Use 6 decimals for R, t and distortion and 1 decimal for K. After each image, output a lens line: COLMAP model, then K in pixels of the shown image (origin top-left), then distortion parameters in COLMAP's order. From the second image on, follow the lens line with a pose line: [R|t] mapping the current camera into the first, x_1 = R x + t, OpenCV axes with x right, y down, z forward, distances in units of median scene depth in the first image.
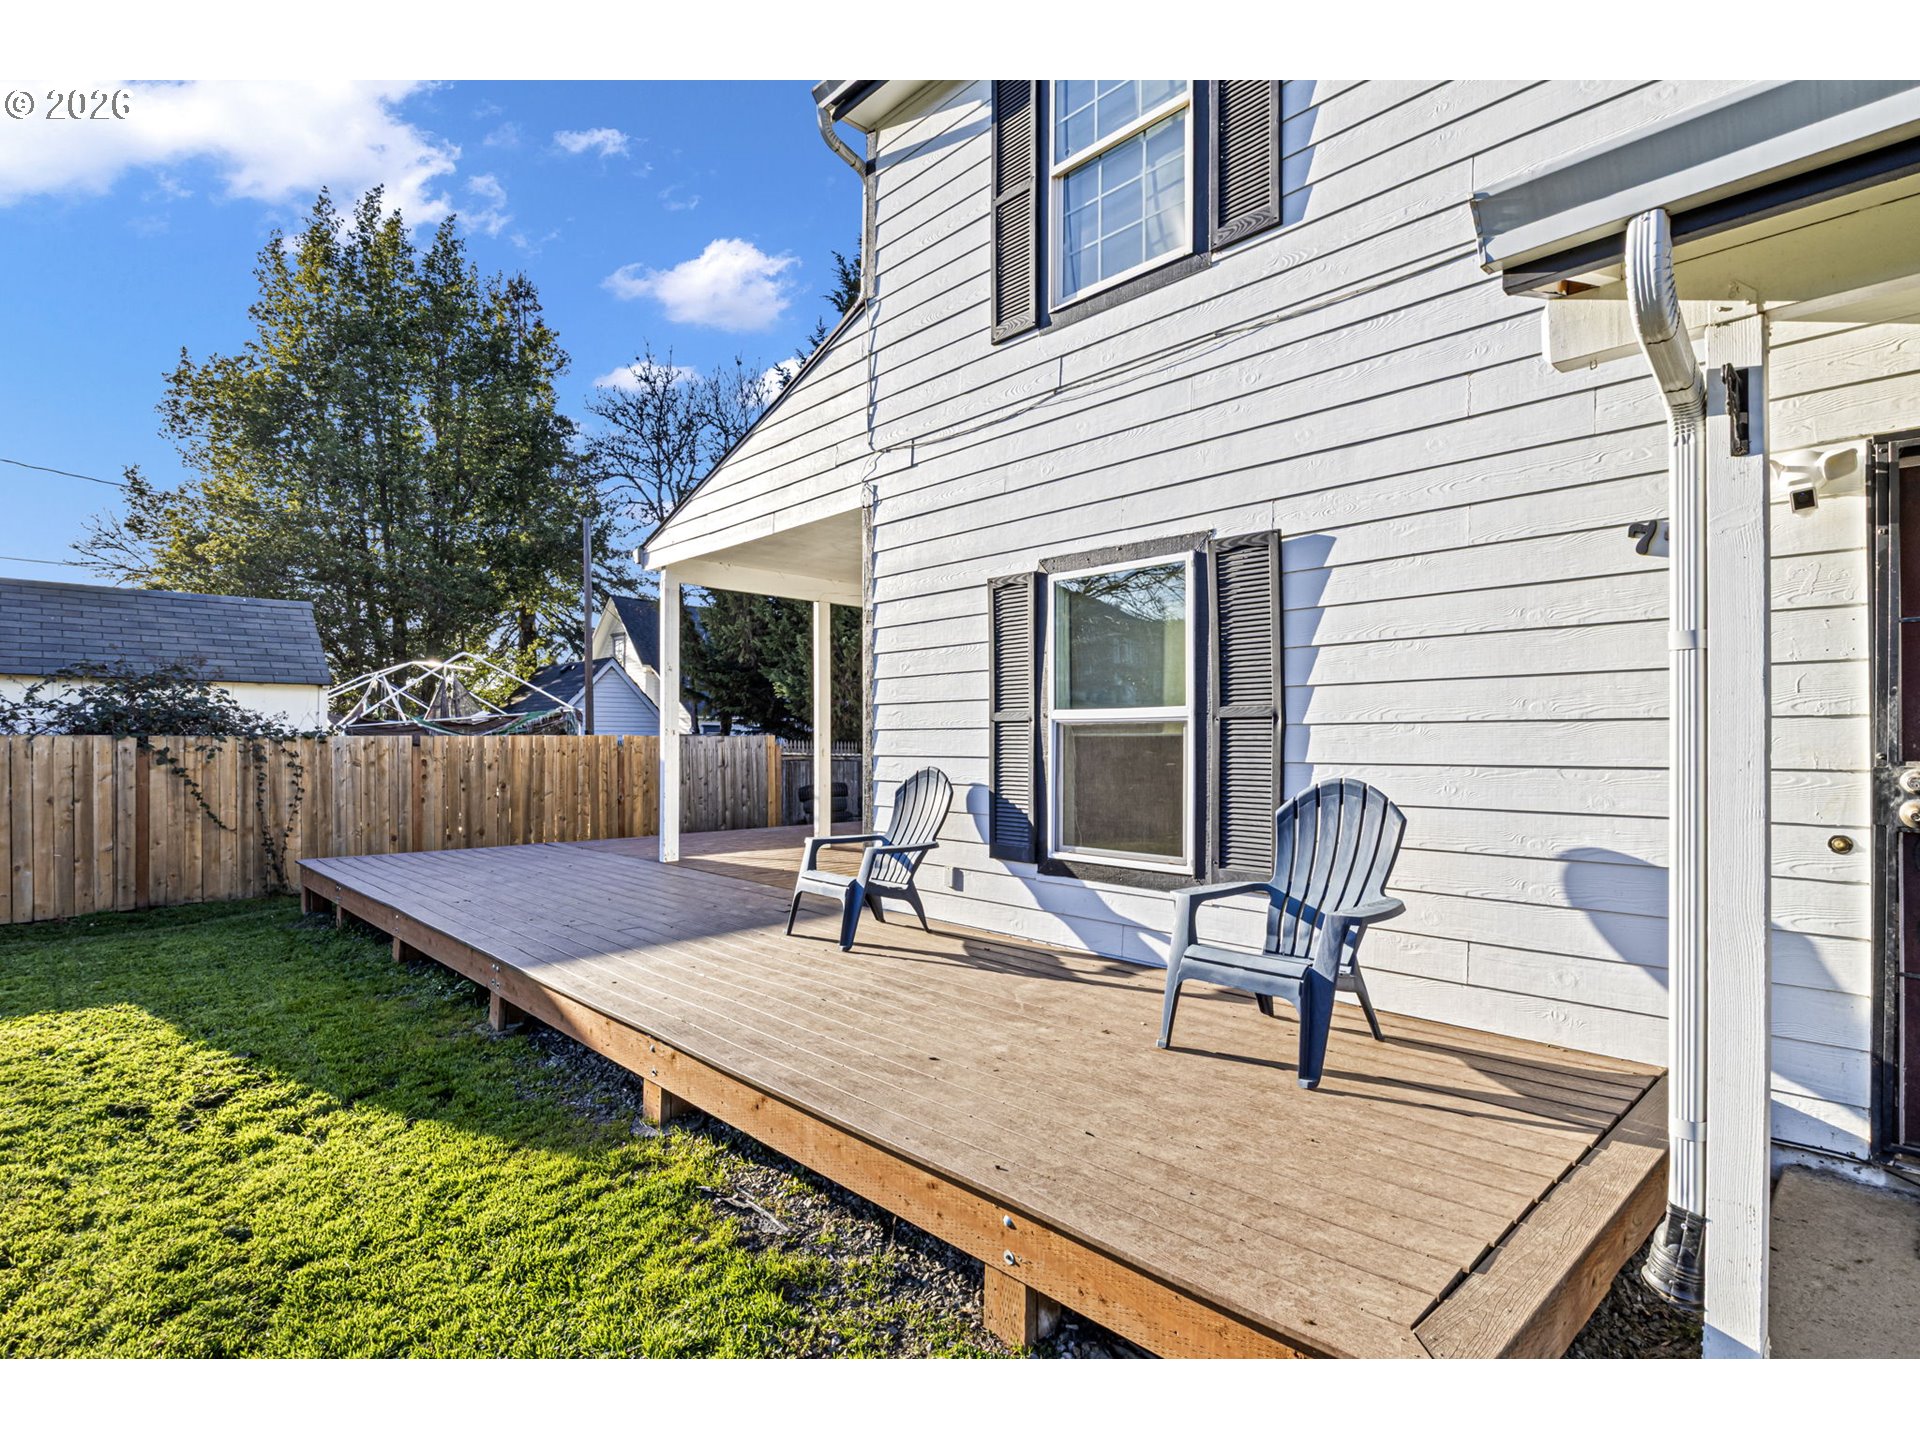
lens RADIAL K [[949.6, 0, 962.0], [0, 949.6, 732.0], [0, 0, 1]] dist [-0.010941, 0.000604]
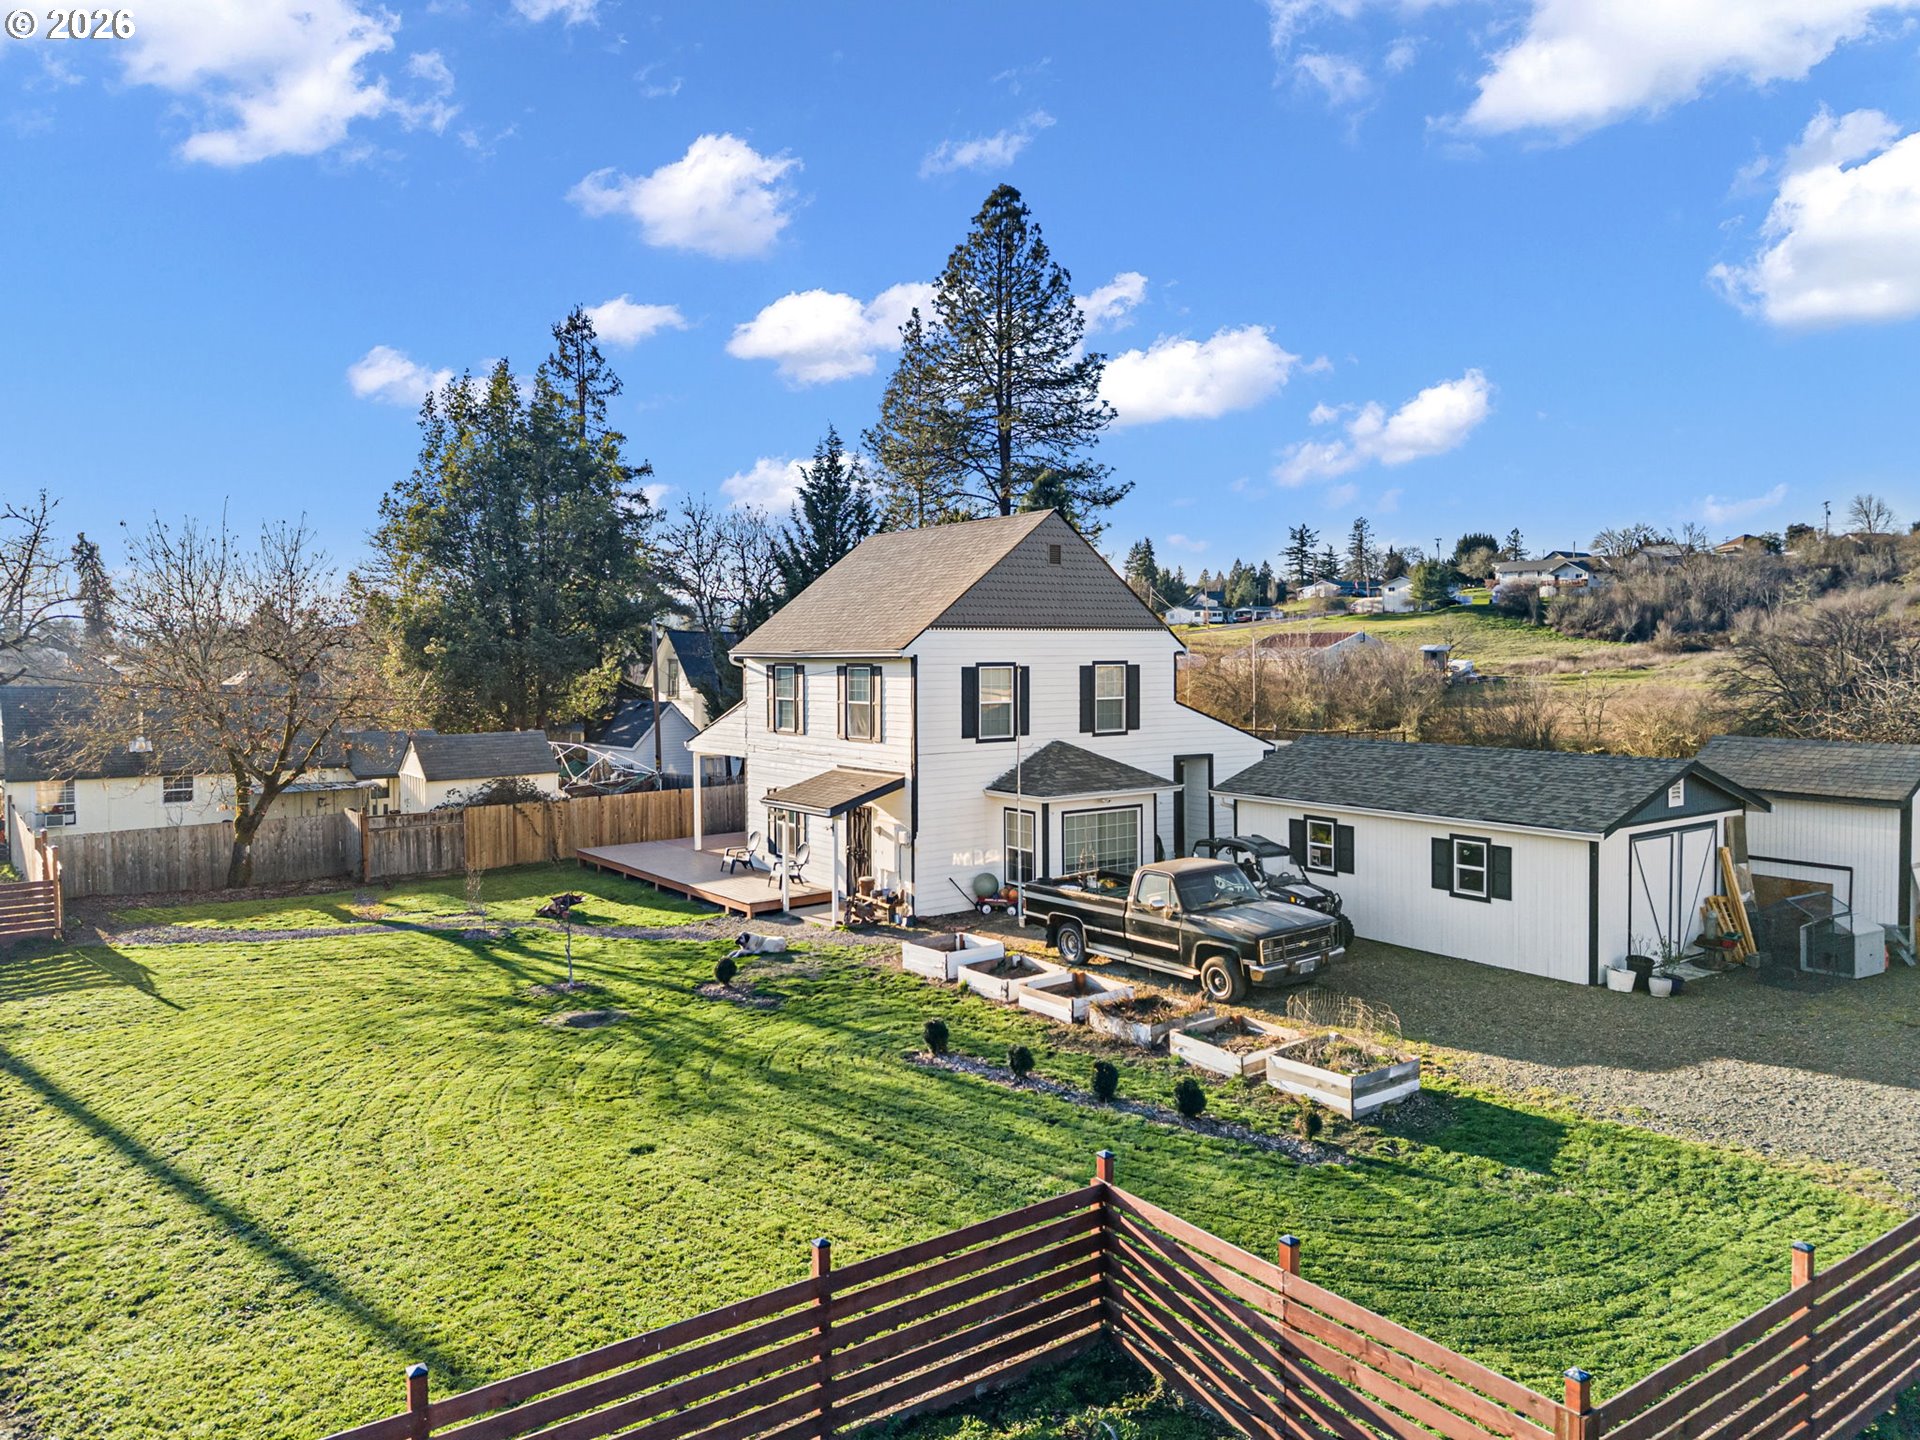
lens RADIAL K [[1290.2, 0, 962.9], [0, 1290.2, 672.6], [0, 0, 1]] dist [0.059312, -0.068140]
pose [[0.992550, -0.009753, -0.121448, 2.066521], [0.013155, 0.999542, 0.027245, -1.056702], [0.121127, -0.028640, 0.992224, -5.932894]]
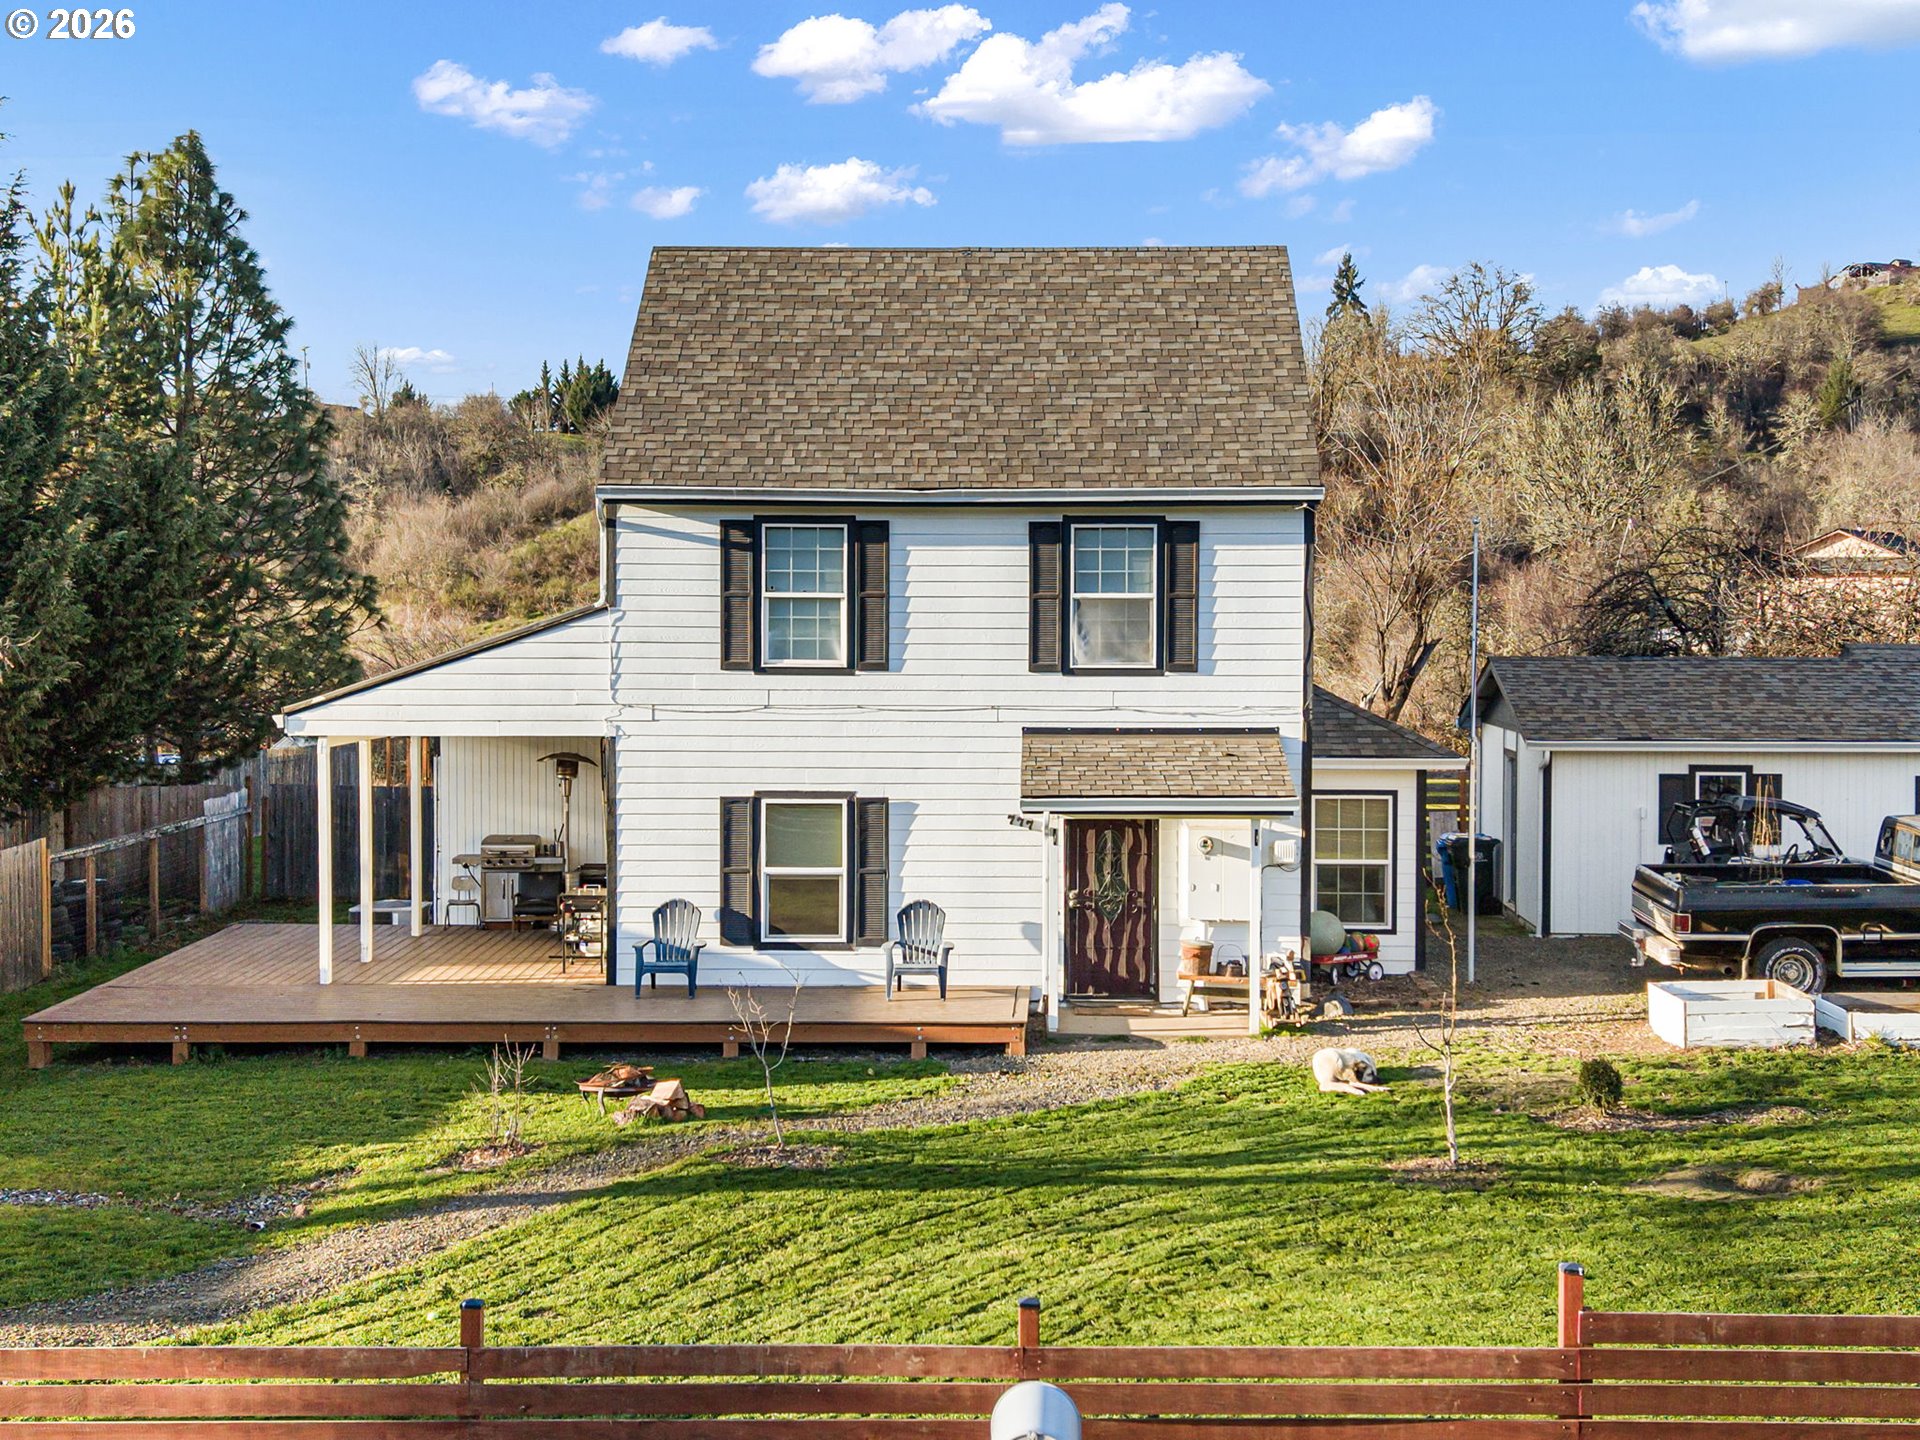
lens RADIAL K [[2567.9, 0, 914.7], [0, 2567.9, 717.4], [0, 0, 1]] dist [0.071667, -0.053759]
pose [[0.712804, -0.035374, 0.700470, -4.200140], [-0.006704, 0.998338, 0.057239, -0.790394], [-0.701331, -0.045496, 0.711383, -3.707105]]
